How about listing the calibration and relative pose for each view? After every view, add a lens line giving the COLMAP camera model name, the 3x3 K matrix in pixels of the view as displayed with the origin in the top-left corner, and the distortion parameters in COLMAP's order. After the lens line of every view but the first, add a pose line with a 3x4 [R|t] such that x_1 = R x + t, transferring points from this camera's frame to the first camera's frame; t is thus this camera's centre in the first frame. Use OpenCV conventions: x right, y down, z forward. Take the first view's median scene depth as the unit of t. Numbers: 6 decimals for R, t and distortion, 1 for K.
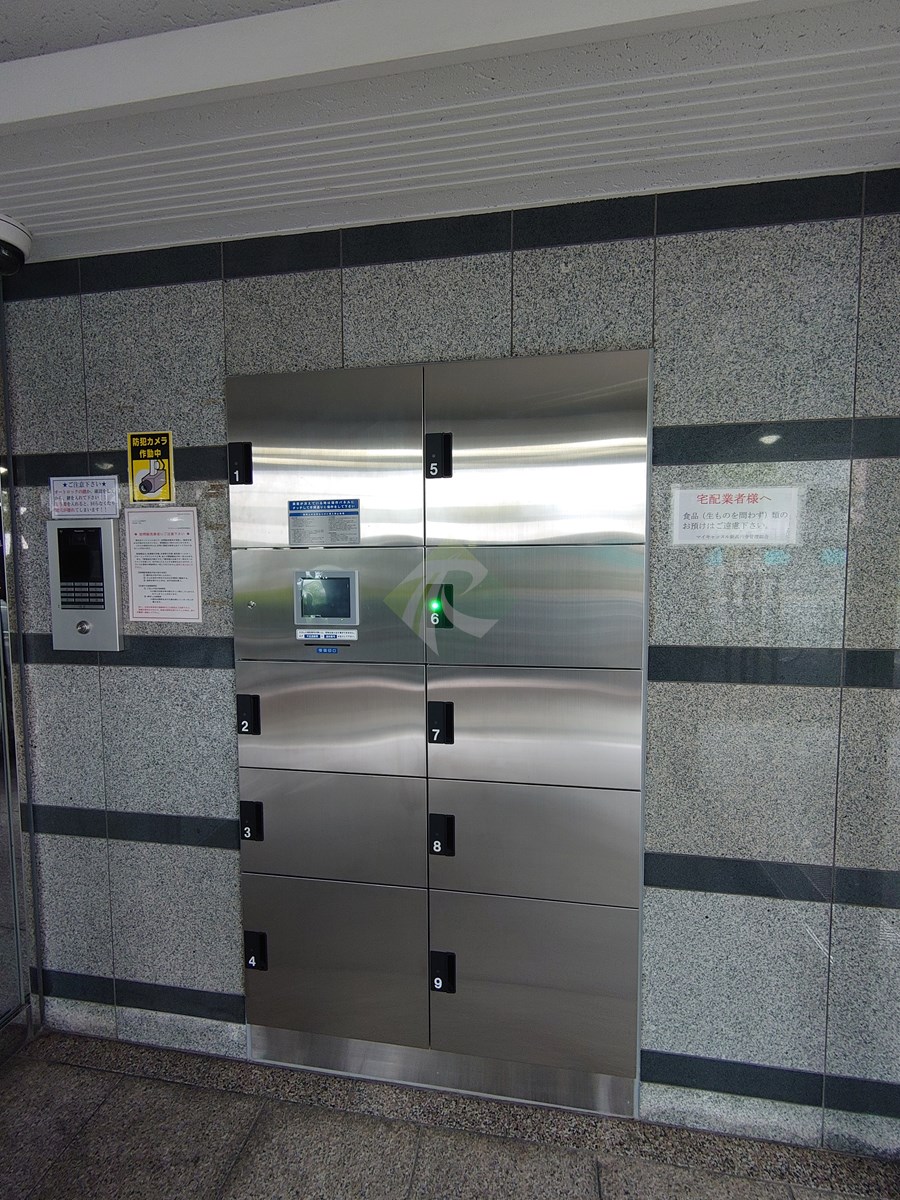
lens RADIAL K [[518.3, 0, 450.0], [0, 518.3, 600.0], [0, 0, 1]] dist [0.000353, -0.000998]
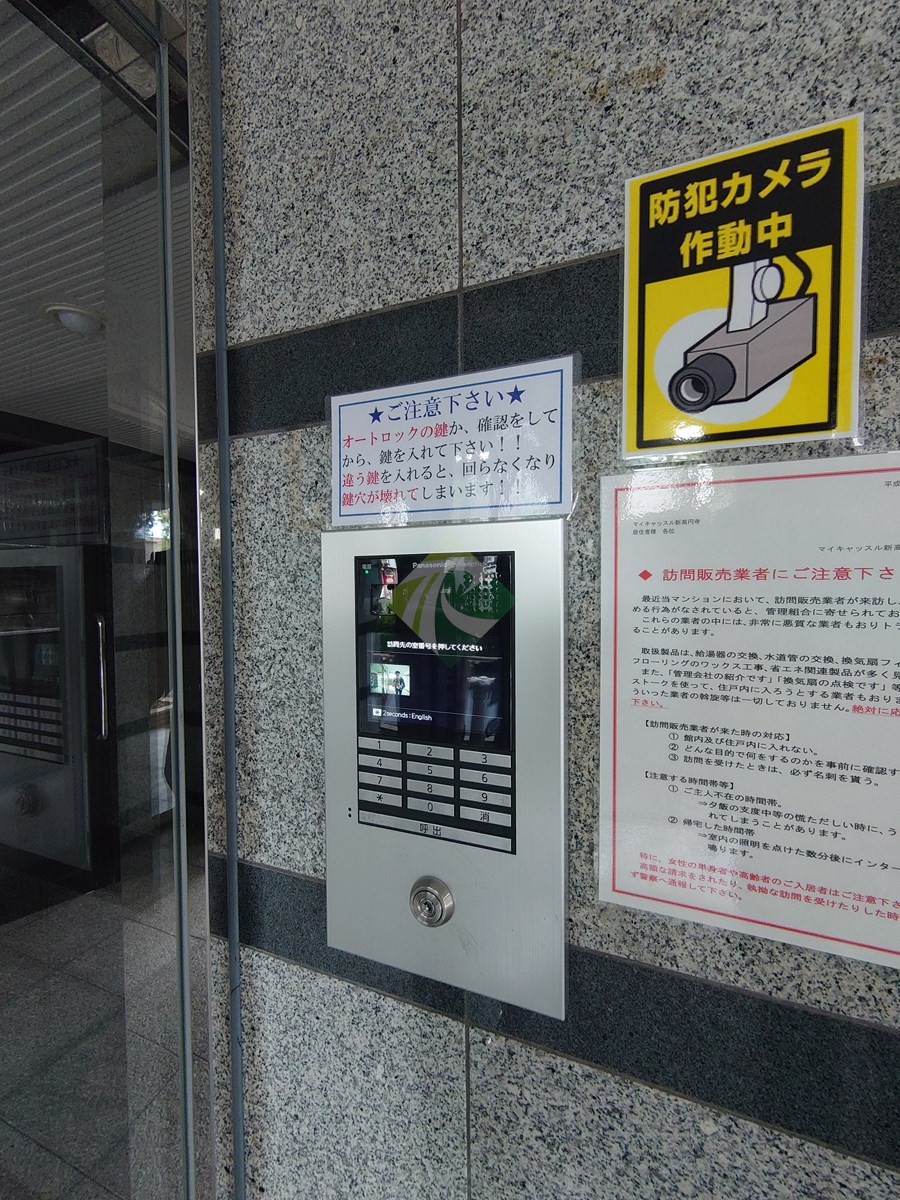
lens RADIAL K [[518.3, 0, 450.0], [0, 518.3, 600.0], [0, 0, 1]] dist [0.000353, -0.000998]
pose [[0.970008, 0.003568, -0.243047, -0.635416], [-0.011606, 0.999432, -0.031648, -0.105207], [0.242796, 0.033520, 0.969498, 0.728062]]
